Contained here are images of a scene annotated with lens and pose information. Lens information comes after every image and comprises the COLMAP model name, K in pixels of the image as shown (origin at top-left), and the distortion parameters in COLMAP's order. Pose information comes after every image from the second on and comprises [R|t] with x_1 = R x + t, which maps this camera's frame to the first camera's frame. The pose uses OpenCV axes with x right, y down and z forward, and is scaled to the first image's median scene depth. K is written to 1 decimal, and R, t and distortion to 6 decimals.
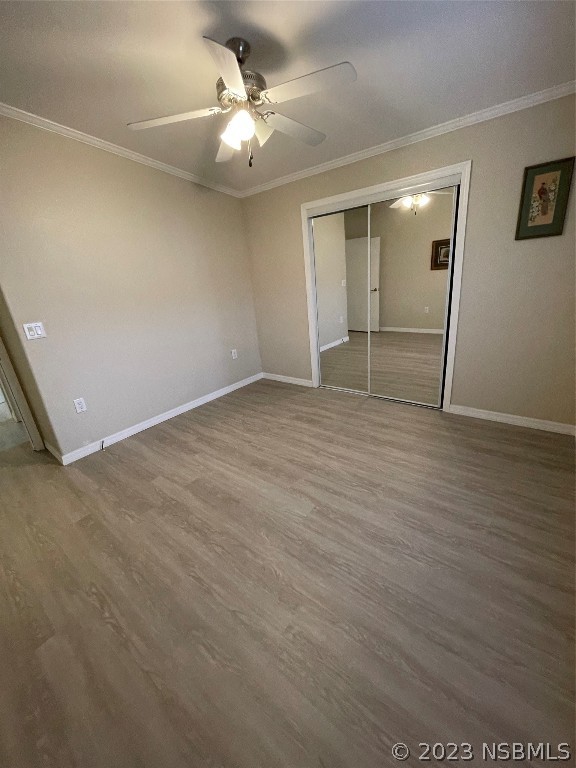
lens RADIAL K [[308.7, 0, 286.5], [0, 308.7, 379.6], [0, 0, 1]] dist [-0.002519, 0.000191]
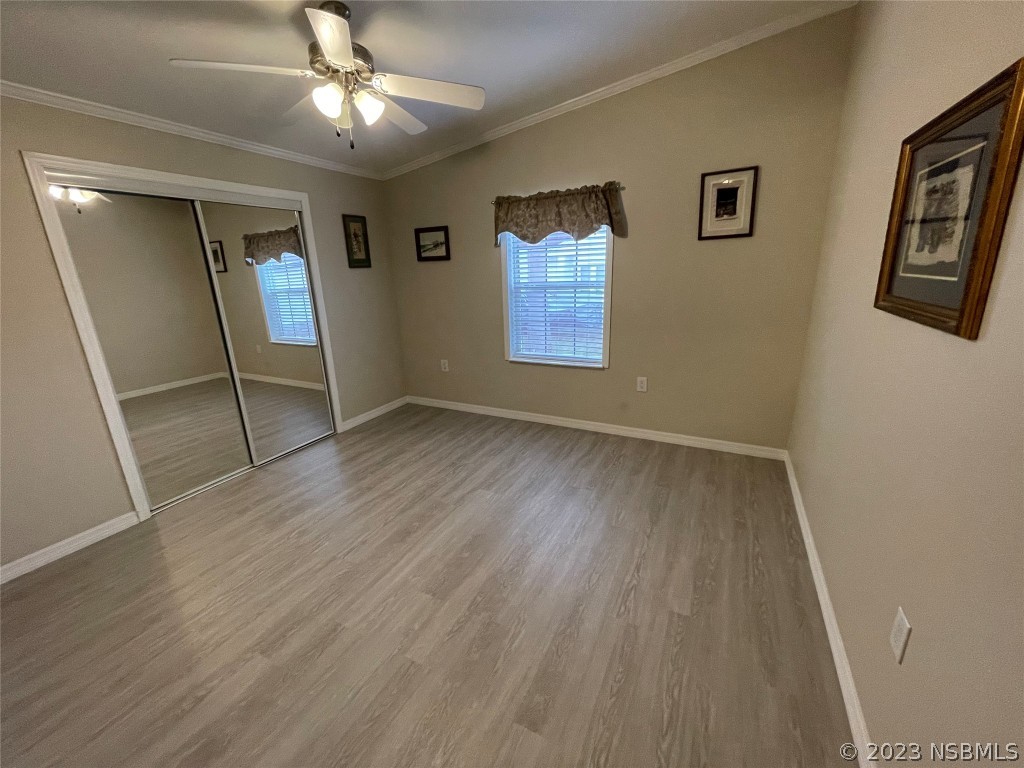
lens RADIAL K [[411.6, 0, 508.7], [0, 411.6, 382.8], [0, 0, 1]] dist [-0.002519, 0.000191]
pose [[-0.187040, -0.174364, 0.966754, -1.092990], [0.372294, 0.898128, 0.234015, -0.193537], [-0.909073, 0.403686, -0.103072, 0.801171]]
